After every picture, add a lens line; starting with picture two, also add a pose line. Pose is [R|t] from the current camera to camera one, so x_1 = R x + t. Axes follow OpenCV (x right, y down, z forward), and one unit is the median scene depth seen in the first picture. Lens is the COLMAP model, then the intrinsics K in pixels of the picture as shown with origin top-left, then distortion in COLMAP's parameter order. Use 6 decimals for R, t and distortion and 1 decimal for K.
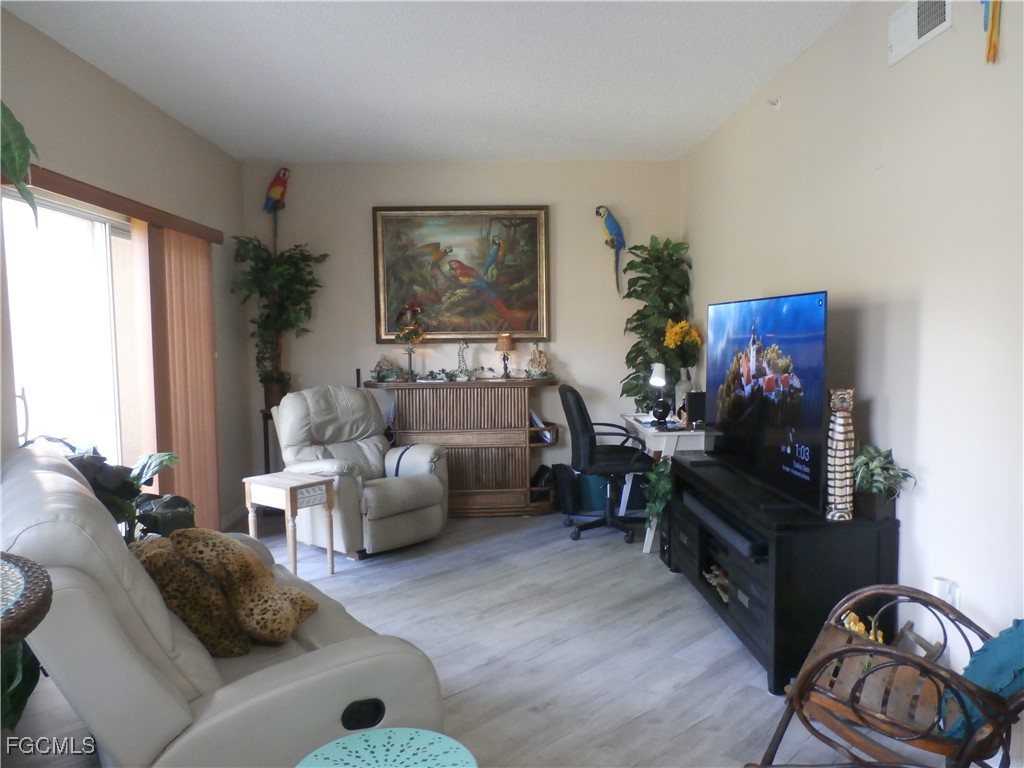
lens RADIAL K [[773.8, 0, 515.7], [0, 773.8, 383.4], [0, 0, 1]] dist [-0.011827, 0.002188]
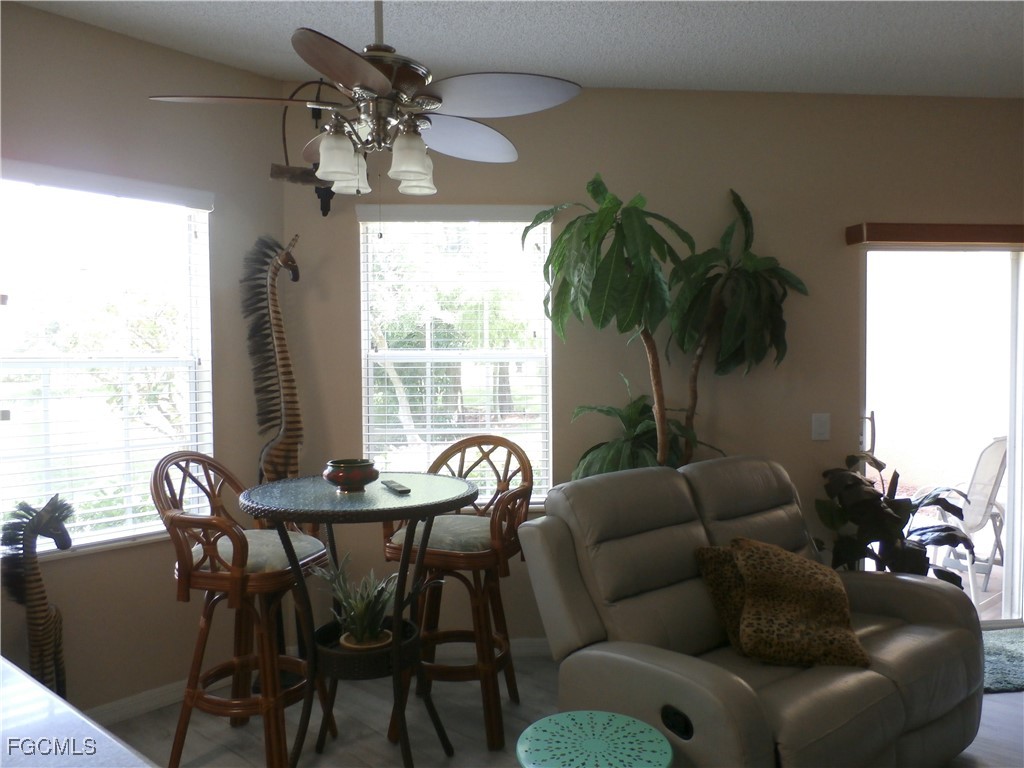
lens RADIAL K [[773.8, 0, 515.7], [0, 773.8, 383.4], [0, 0, 1]] dist [-0.011827, 0.002188]
pose [[0.067826, 0.050662, -0.996410, 0.277345], [-0.061033, 0.997050, 0.046540, -0.032351], [0.995829, 0.057658, 0.070718, 0.205771]]
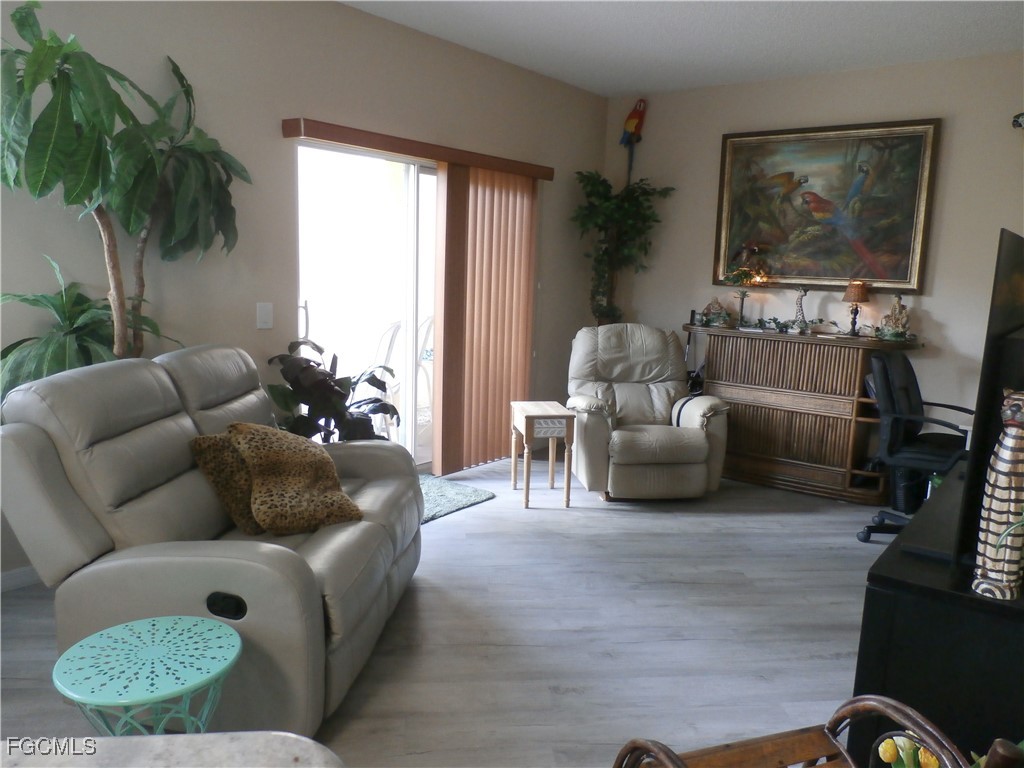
lens RADIAL K [[773.8, 0, 515.7], [0, 773.8, 383.4], [0, 0, 1]] dist [-0.011827, 0.002188]
pose [[0.763409, 0.137534, -0.631104, 0.245236], [-0.087275, 0.990071, 0.110192, -0.015674], [0.639993, -0.029042, 0.767832, 0.132107]]
